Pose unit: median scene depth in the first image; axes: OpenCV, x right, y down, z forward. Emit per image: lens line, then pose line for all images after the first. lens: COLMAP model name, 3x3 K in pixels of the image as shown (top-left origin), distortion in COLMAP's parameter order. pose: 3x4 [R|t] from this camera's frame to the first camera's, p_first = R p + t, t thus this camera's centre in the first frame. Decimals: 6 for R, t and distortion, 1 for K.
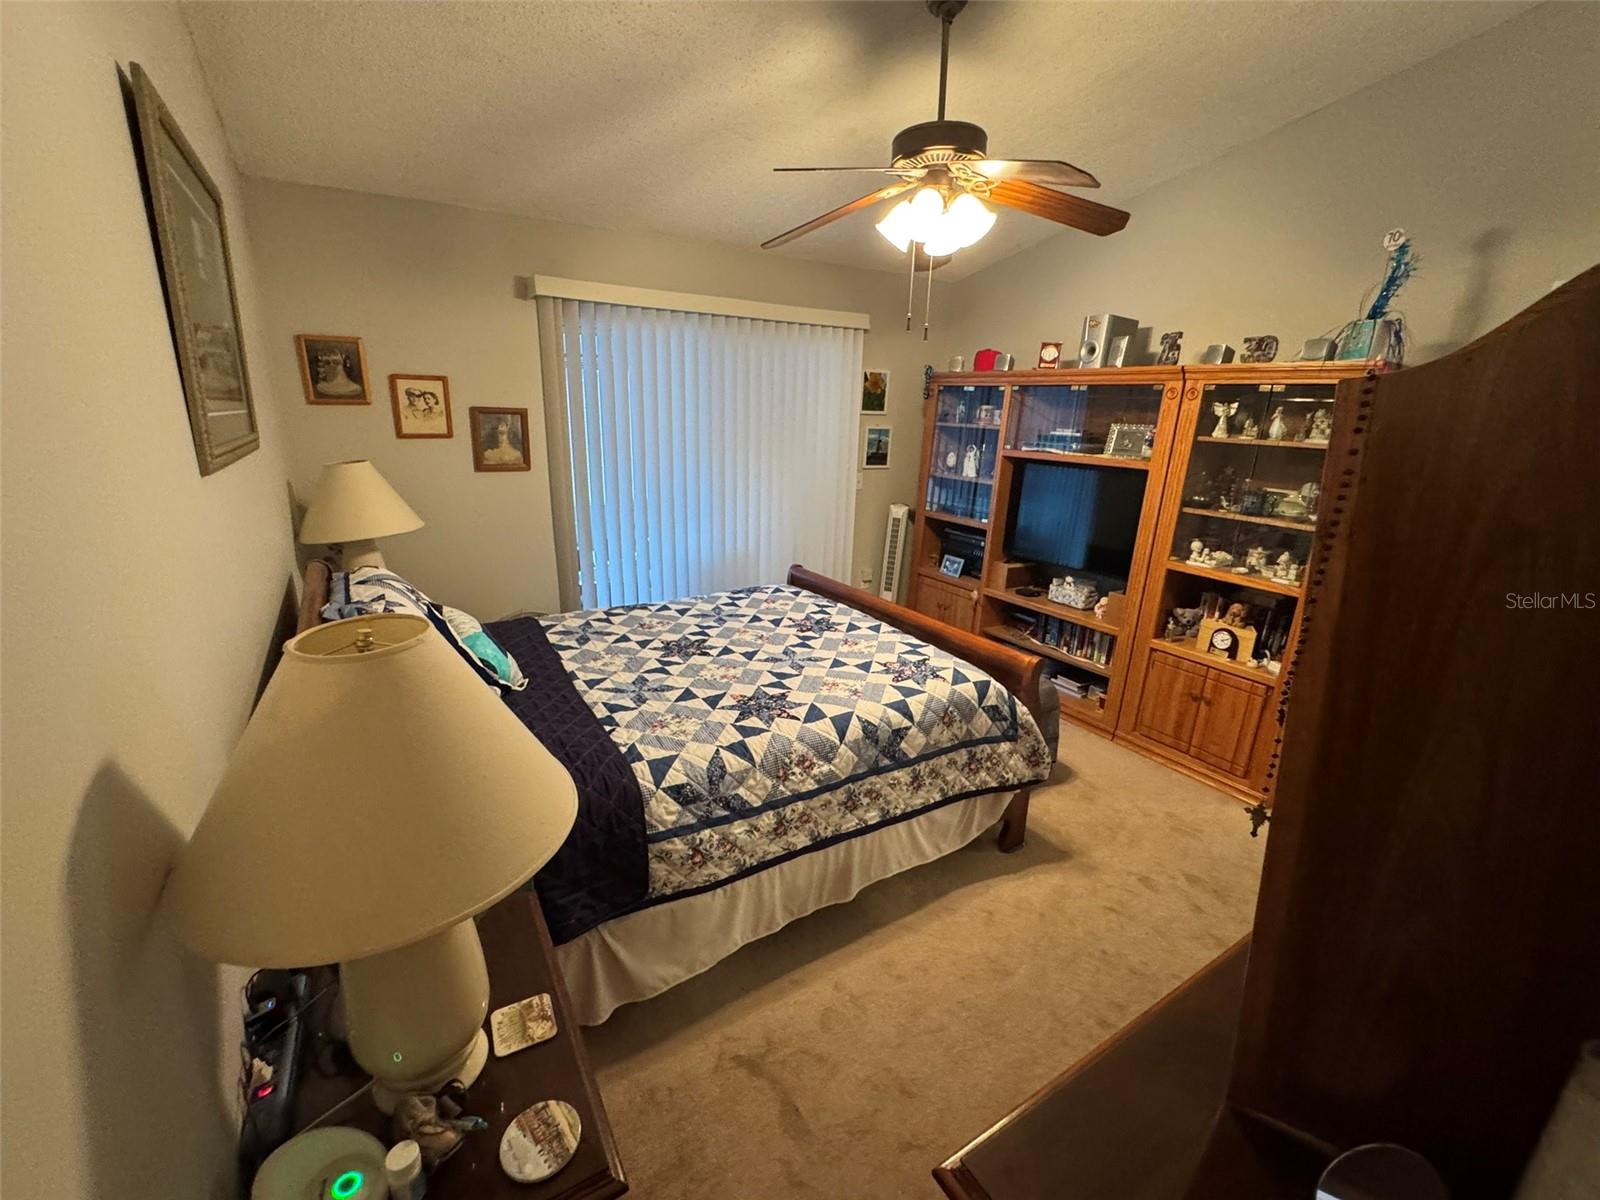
lens RADIAL K [[681.0, 0, 791.2], [0, 681.0, 603.7], [0, 0, 1]] dist [-0.003567, -0.000031]
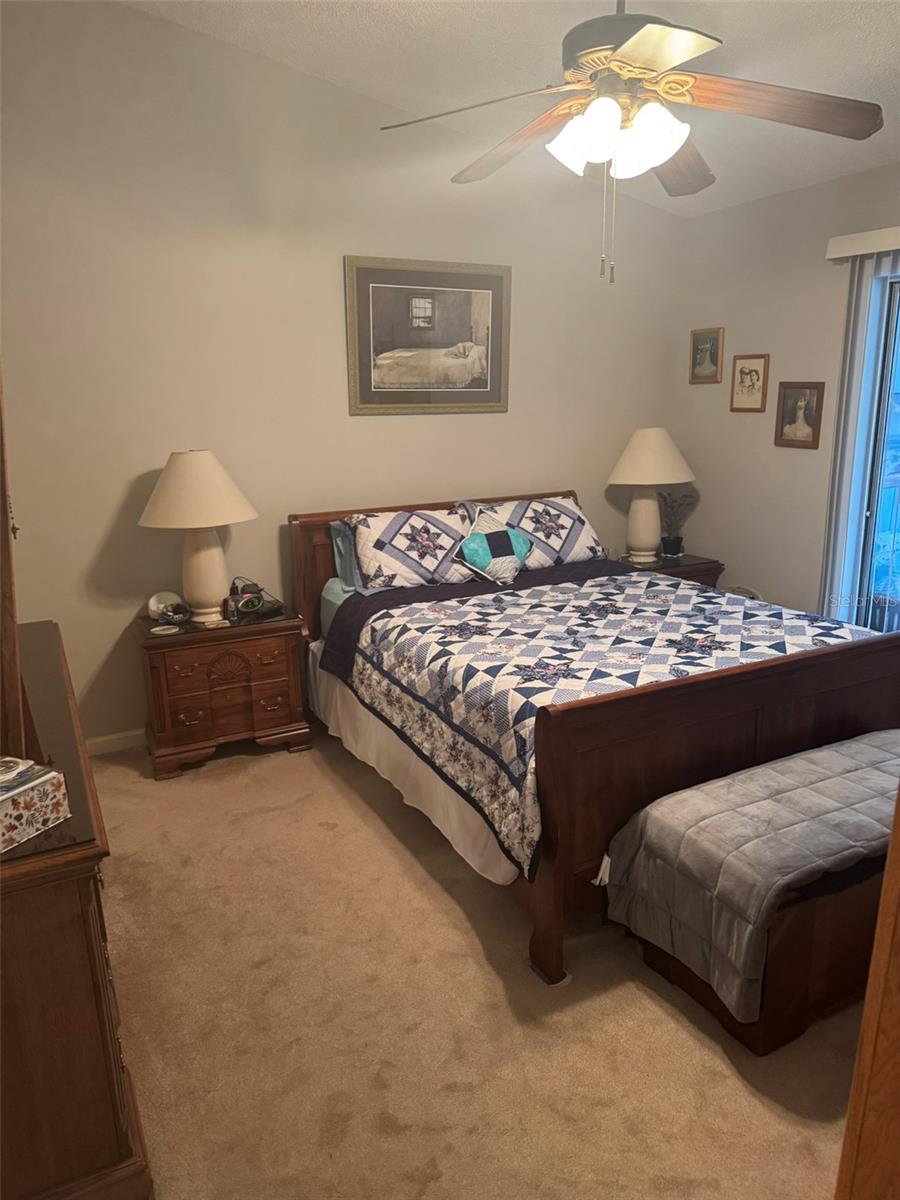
lens RADIAL K [[856.1, 0, 455.3], [0, 856.1, 600.7], [0, 0, 1]] dist [0.084633, -0.023619]
pose [[-0.086716, 0.219206, -0.971817, 1.087007], [-0.270544, 0.933651, 0.234738, -0.188625], [0.958794, 0.283274, -0.021658, 0.780718]]
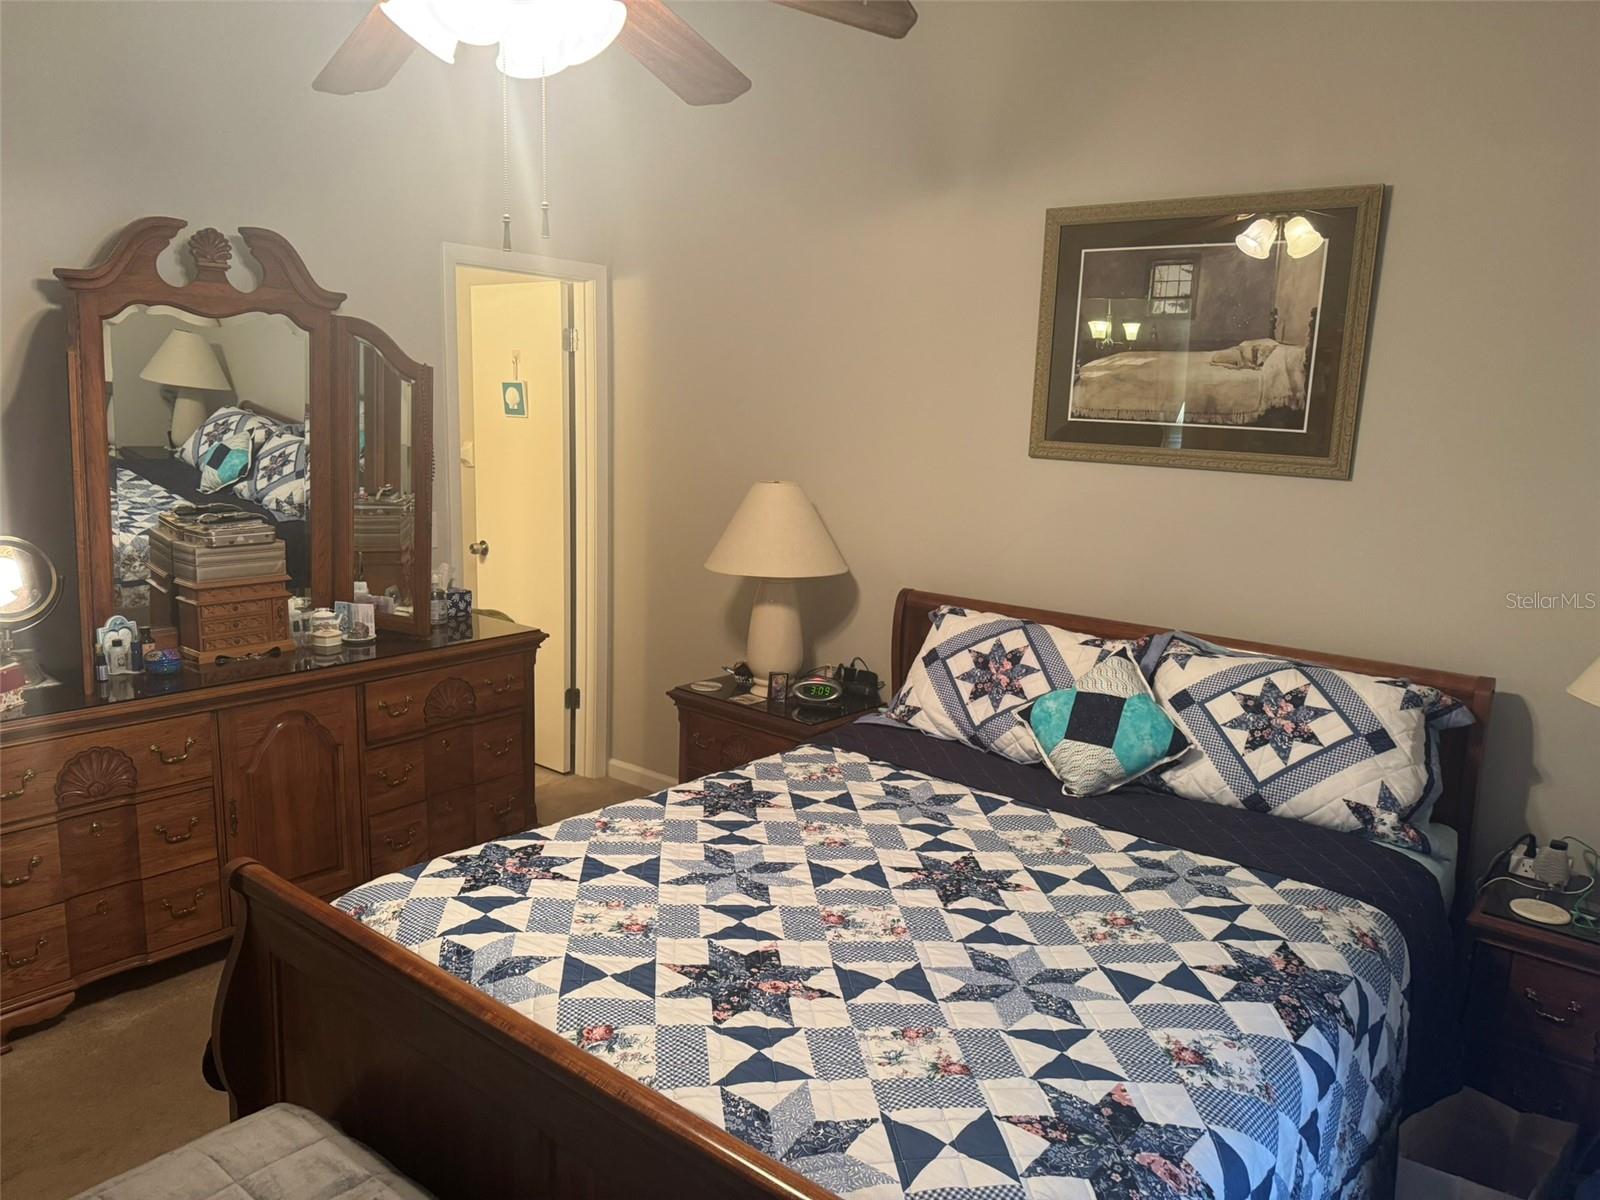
lens RADIAL K [[1141.4, 0, 791.8], [0, 1141.4, 565.1], [0, 0, 1]] dist [0.084633, -0.023619]
pose [[-0.948506, -0.006095, -0.316700, 0.221034], [-0.141333, 0.902919, 0.405910, -0.451181], [0.283480, 0.429768, -0.857286, 1.527291]]
